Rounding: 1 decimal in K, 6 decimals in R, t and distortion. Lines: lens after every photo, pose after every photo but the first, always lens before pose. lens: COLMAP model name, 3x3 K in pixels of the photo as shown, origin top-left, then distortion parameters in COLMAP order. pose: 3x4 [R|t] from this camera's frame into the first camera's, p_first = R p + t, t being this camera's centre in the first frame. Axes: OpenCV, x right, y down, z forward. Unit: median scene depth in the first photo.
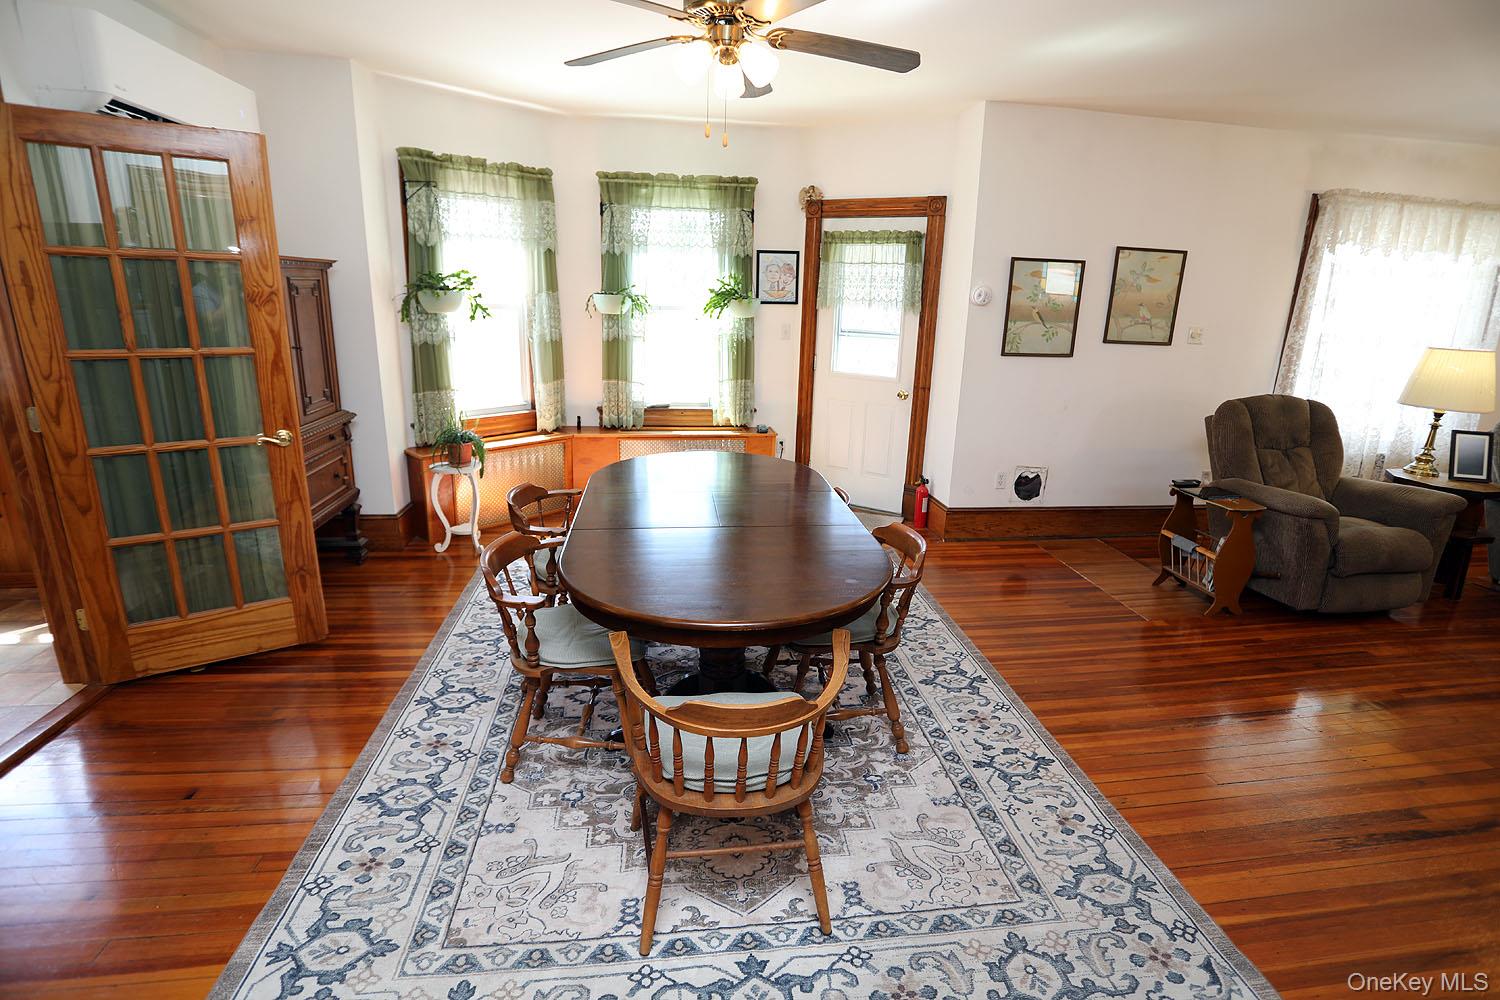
lens RADIAL K [[724.1, 0, 756.0], [0, 724.1, 488.6], [0, 0, 1]] dist [-0.076677, 0.031566]
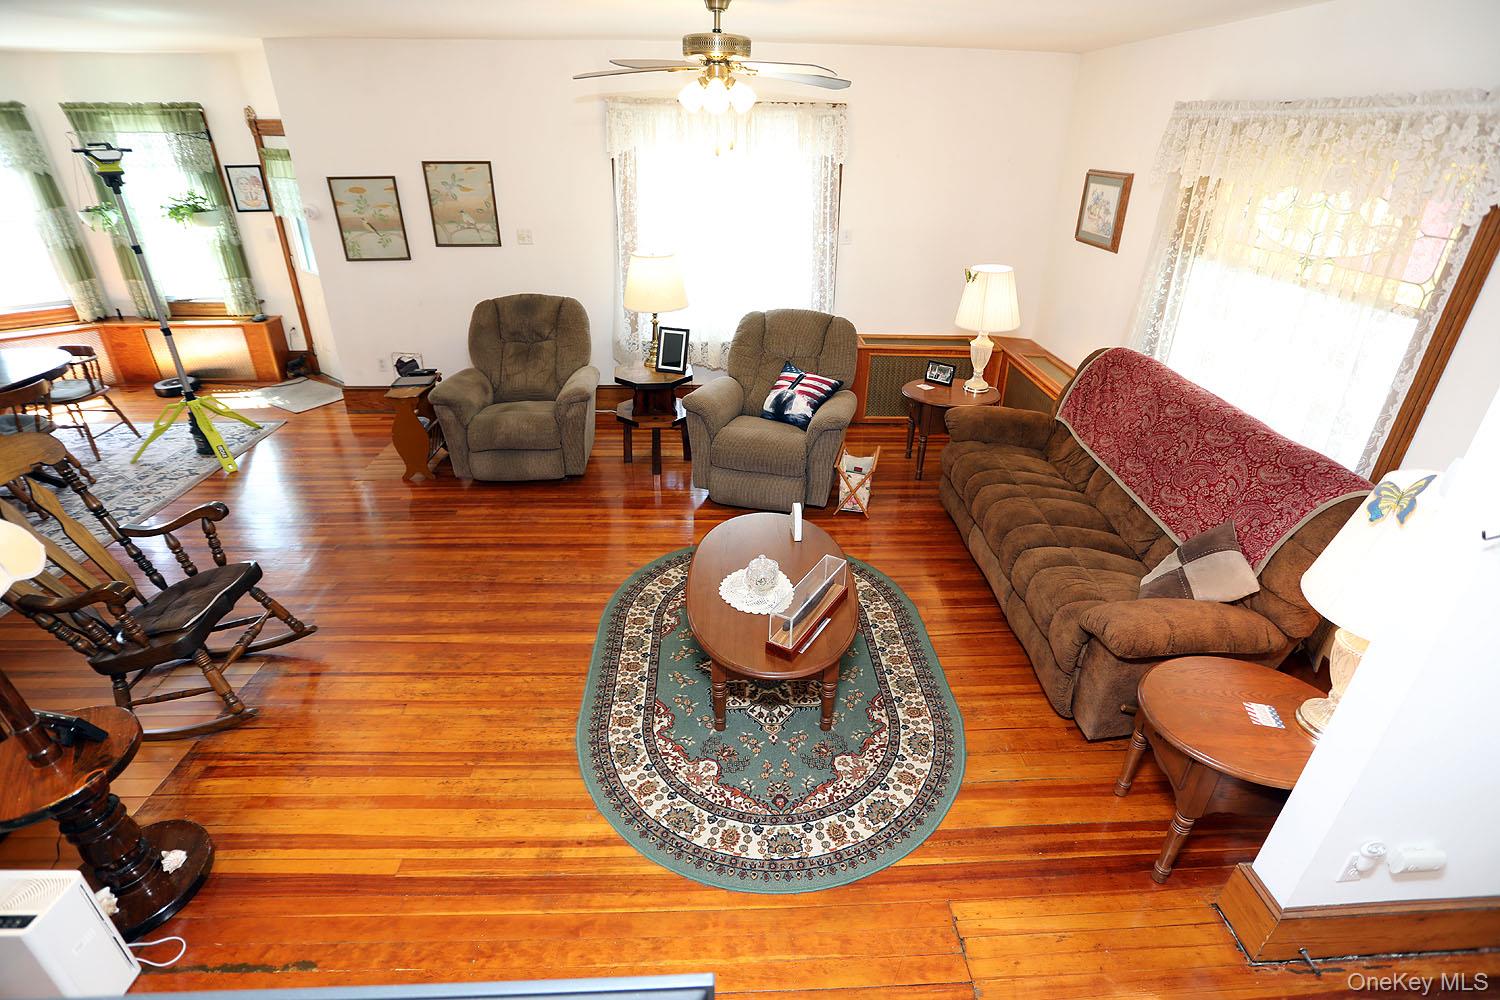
lens RADIAL K [[724.1, 0, 756.0], [0, 724.1, 488.6], [0, 0, 1]] dist [-0.076677, 0.031566]
pose [[0.995477, 0.031308, -0.089693, 1.146514], [-0.012737, 0.979597, 0.200567, -0.056726], [0.094142, -0.198517, 0.975566, -0.168147]]
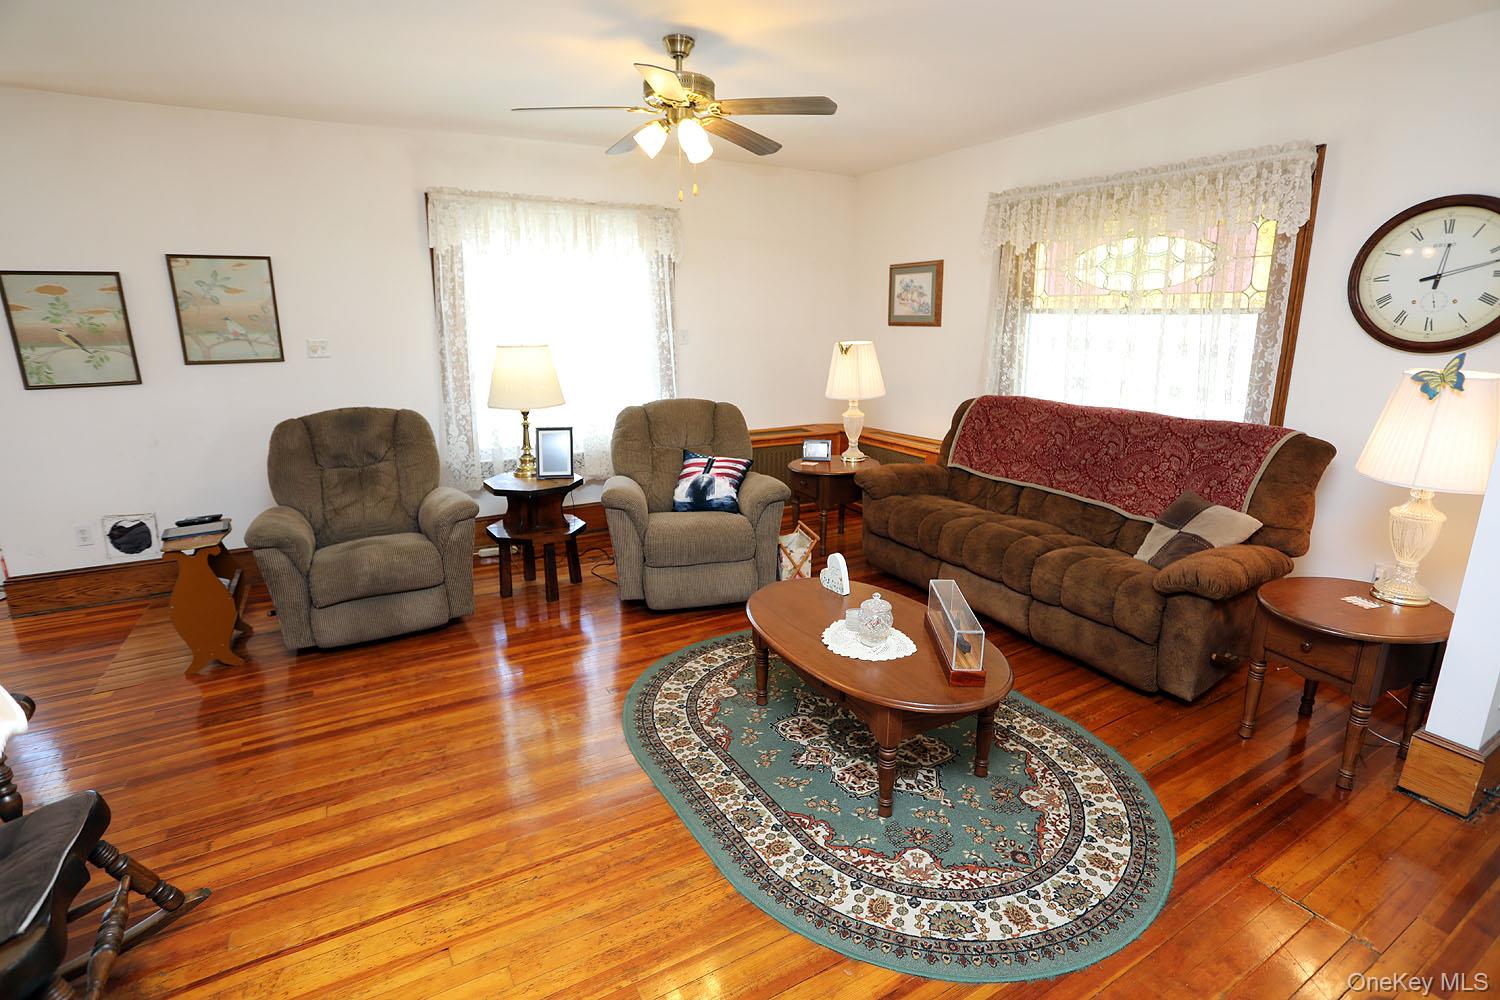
lens RADIAL K [[724.1, 0, 756.0], [0, 724.1, 488.6], [0, 0, 1]] dist [-0.076677, 0.031566]
pose [[0.924869, -0.116532, 0.361990, 0.823901], [0.126387, 0.991975, -0.003578, 0.038442], [-0.358668, 0.049060, 0.932175, -0.044770]]
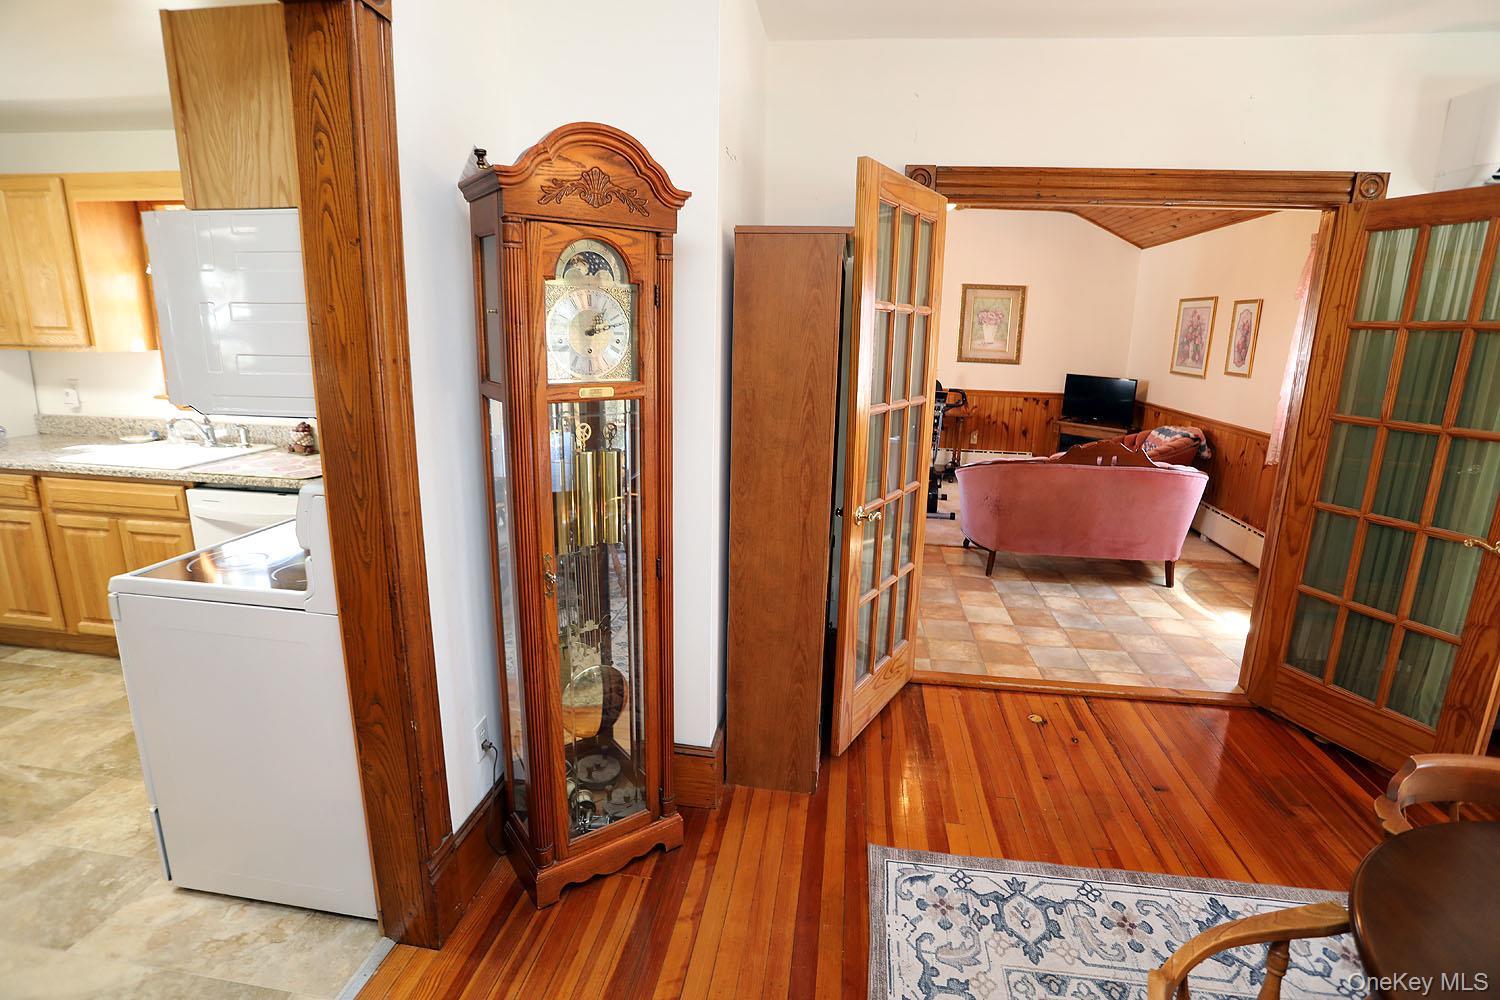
lens RADIAL K [[724.1, 0, 756.0], [0, 724.1, 488.6], [0, 0, 1]] dist [-0.076677, 0.031566]
pose [[-0.270257, 0.173367, -0.947051, 0.178962], [-0.283613, 0.925672, 0.250387, -0.056170], [0.920068, 0.336265, -0.201001, 0.220453]]
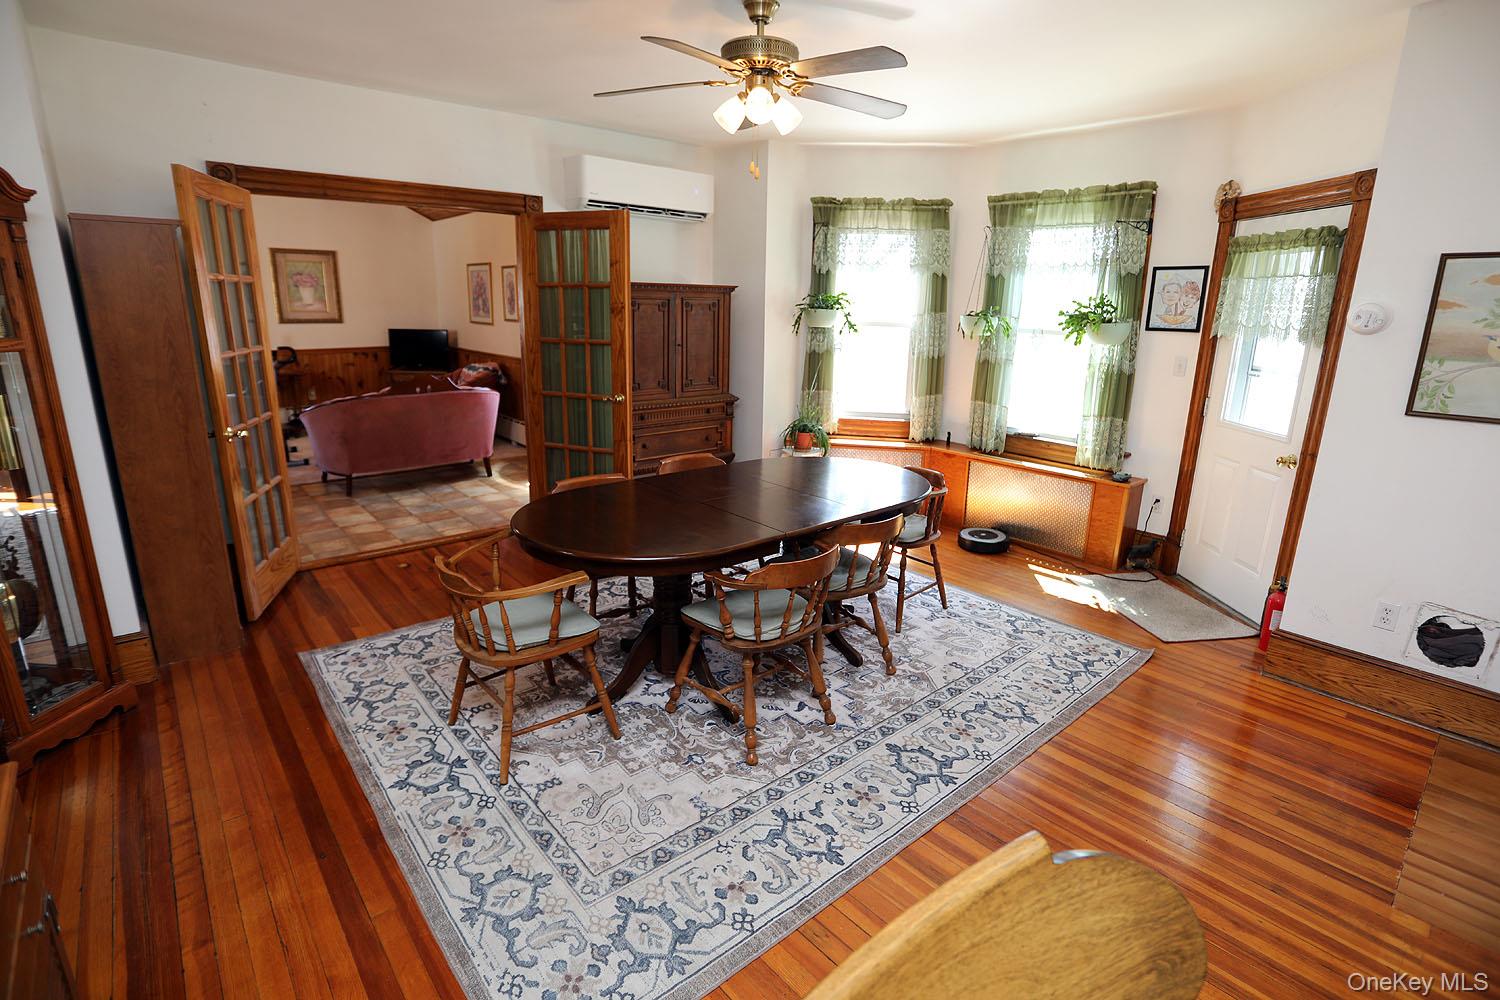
lens RADIAL K [[718.2, 0, 757.5], [0, 718.2, 491.4], [0, 0, 1]] dist [-0.075760, 0.030165]
pose [[0.555915, 0.195874, -0.807832, 0.523374], [-0.224636, 0.971081, 0.080873, -0.044136], [0.800311, 0.136509, 0.583839, 0.214995]]
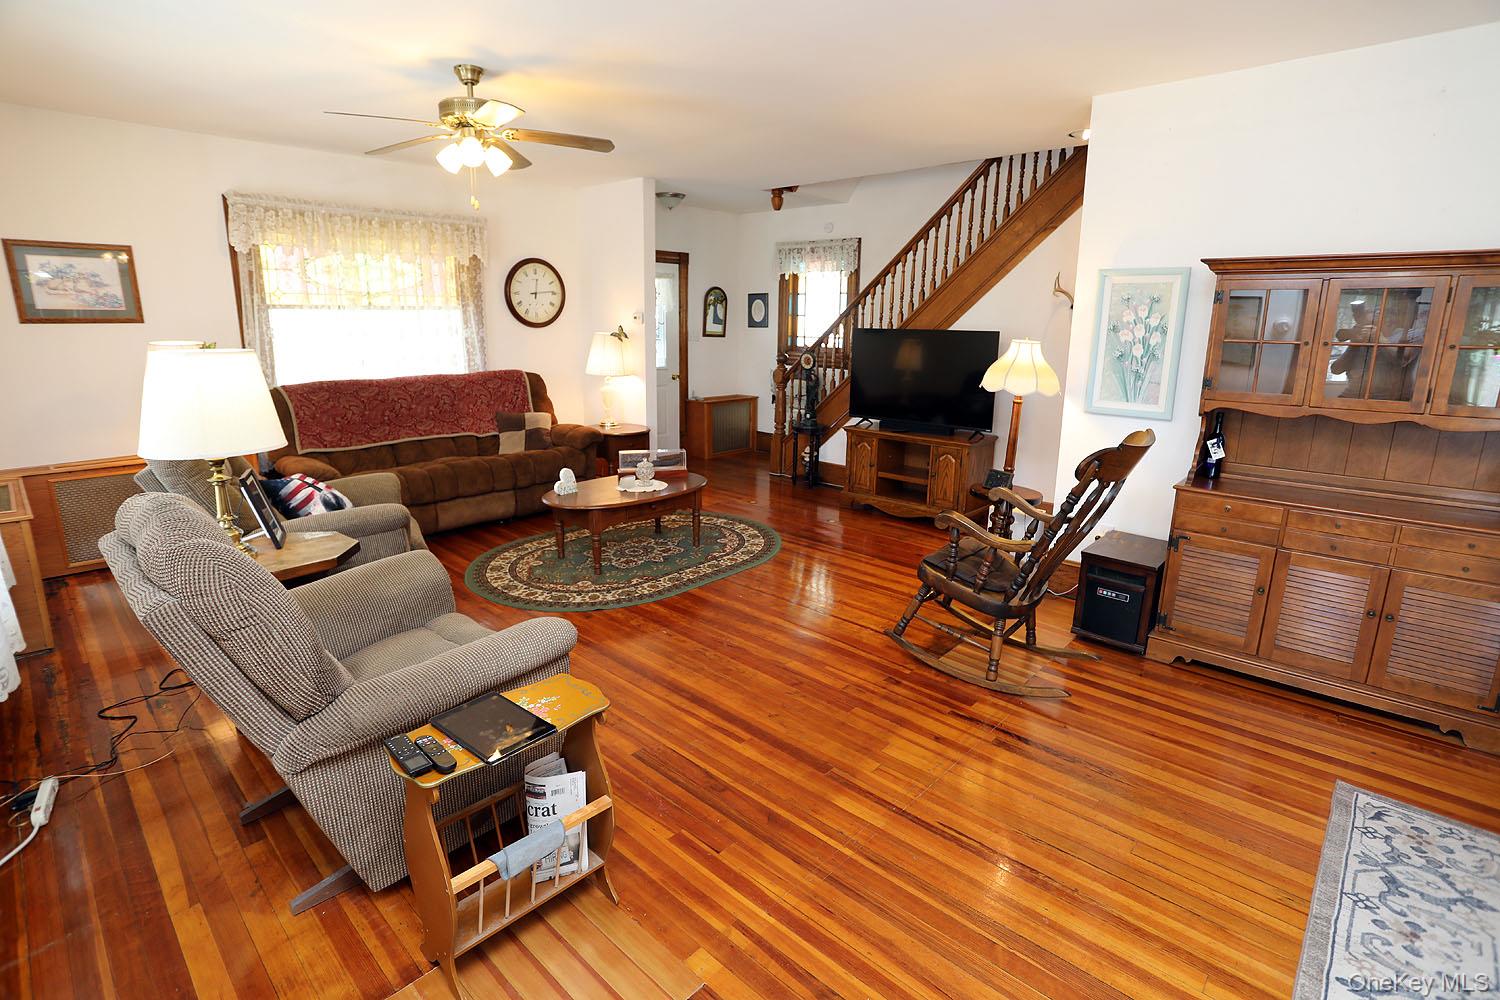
lens RADIAL K [[724.1, 0, 756.0], [0, 724.1, 488.6], [0, 0, 1]] dist [-0.076677, 0.031566]
pose [[-0.635550, -0.211091, 0.742642, 0.214687], [0.173844, 0.898068, 0.404045, -0.225762], [-0.752233, 0.385895, -0.534070, 0.887667]]
